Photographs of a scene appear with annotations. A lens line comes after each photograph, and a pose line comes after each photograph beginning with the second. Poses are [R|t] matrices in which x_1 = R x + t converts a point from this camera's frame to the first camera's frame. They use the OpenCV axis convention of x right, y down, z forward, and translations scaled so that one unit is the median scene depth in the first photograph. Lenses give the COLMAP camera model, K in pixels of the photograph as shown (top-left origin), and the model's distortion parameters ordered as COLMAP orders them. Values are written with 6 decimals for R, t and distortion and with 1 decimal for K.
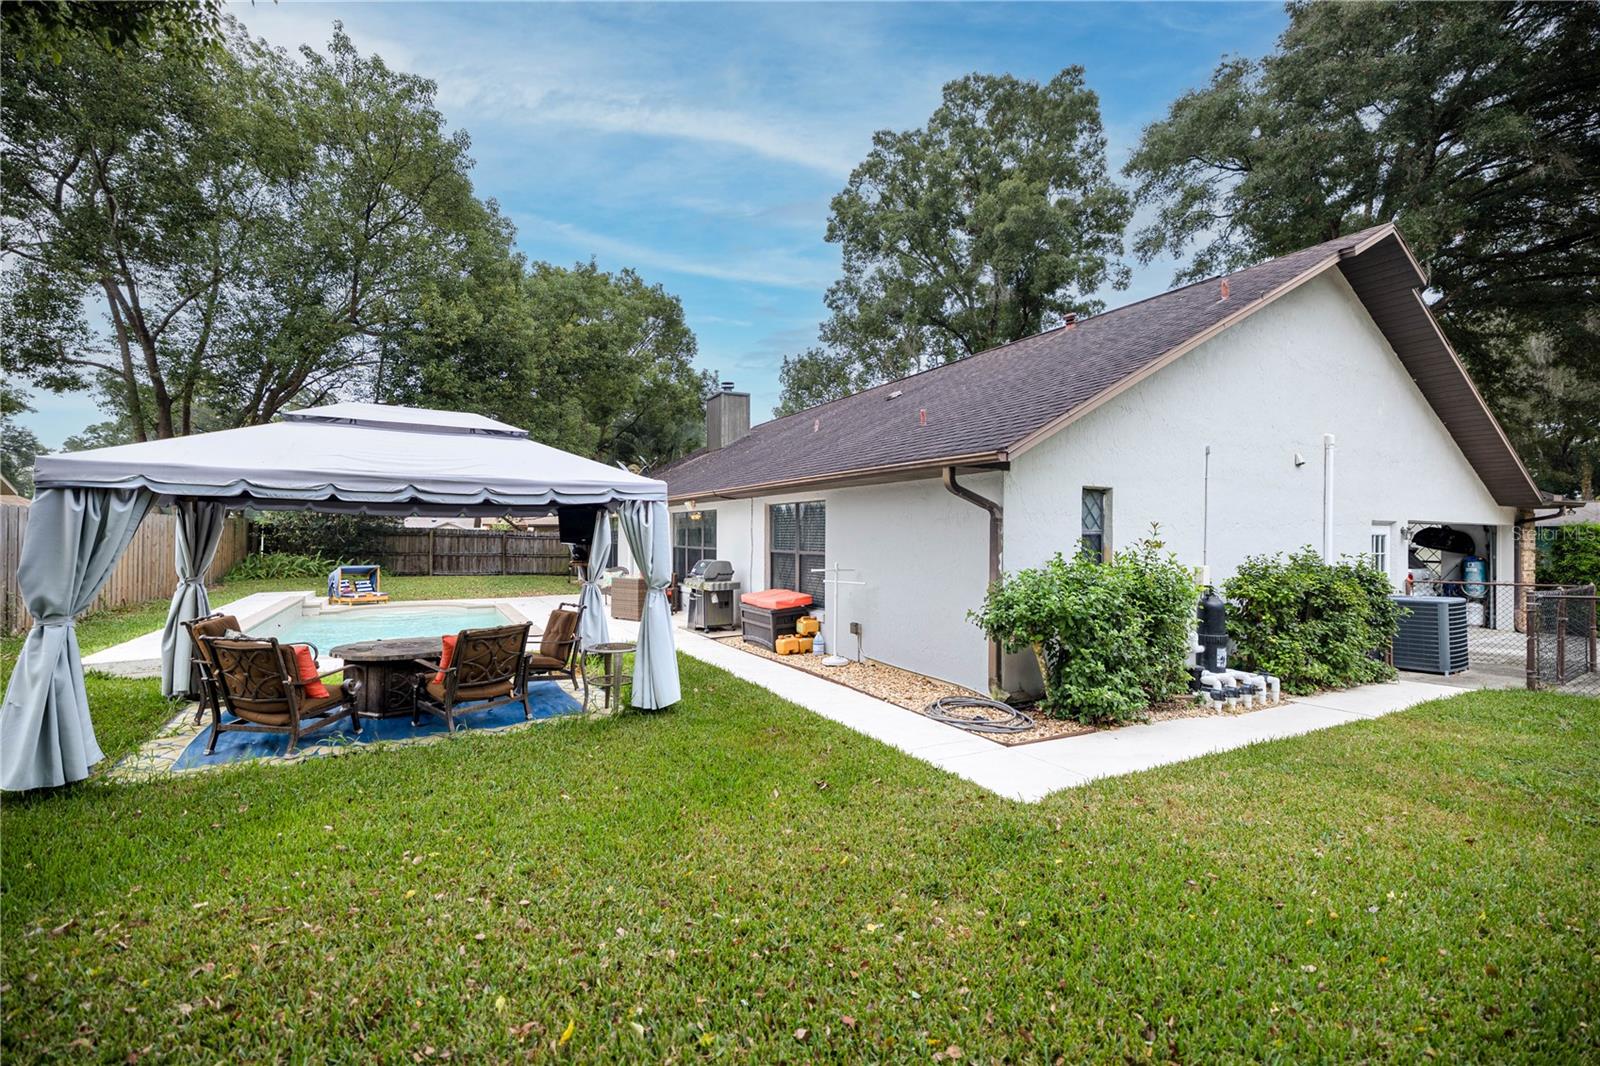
lens RADIAL K [[670.1, 0, 804.4], [0, 670.1, 531.5], [0, 0, 1]] dist [-0.000769, -0.000111]
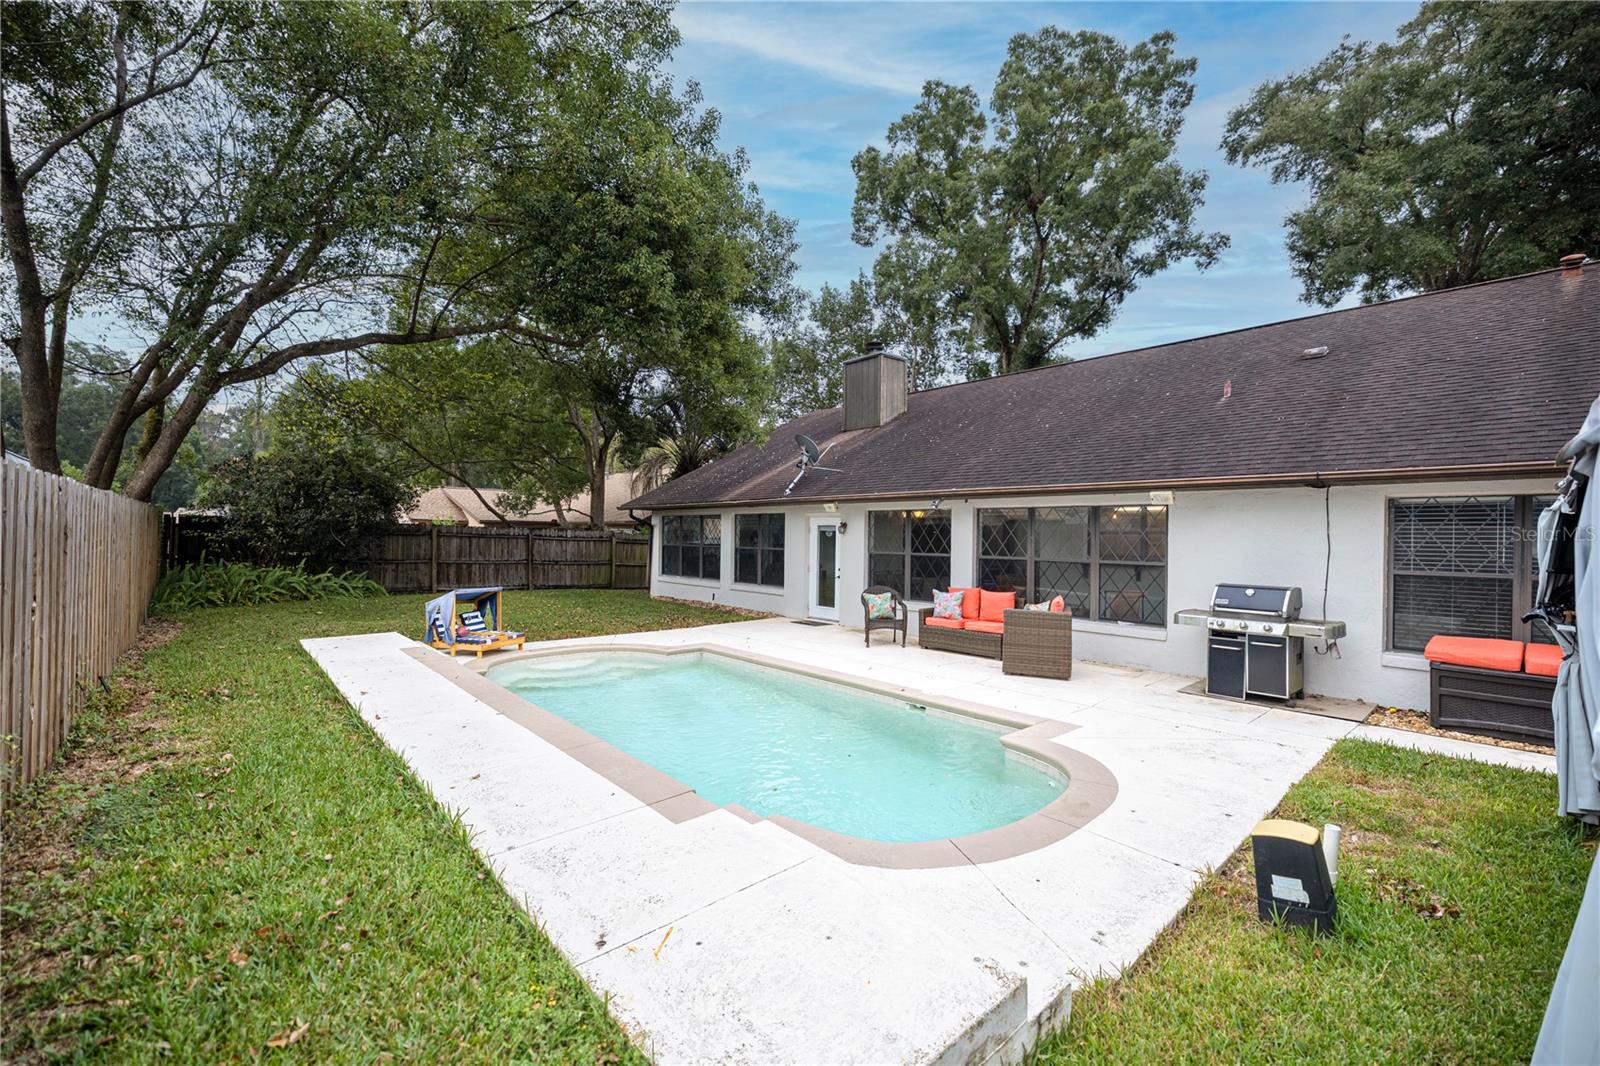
lens RADIAL K [[670.1, 0, 800.1], [0, 670.1, 532.5], [0, 0, 1]] dist [-0.000769, -0.000111]
pose [[0.979589, 0.005934, 0.200924, -0.305414], [-0.006646, 0.999974, 0.002868, -0.001573], [-0.200901, -0.004145, 0.979603, 0.215721]]
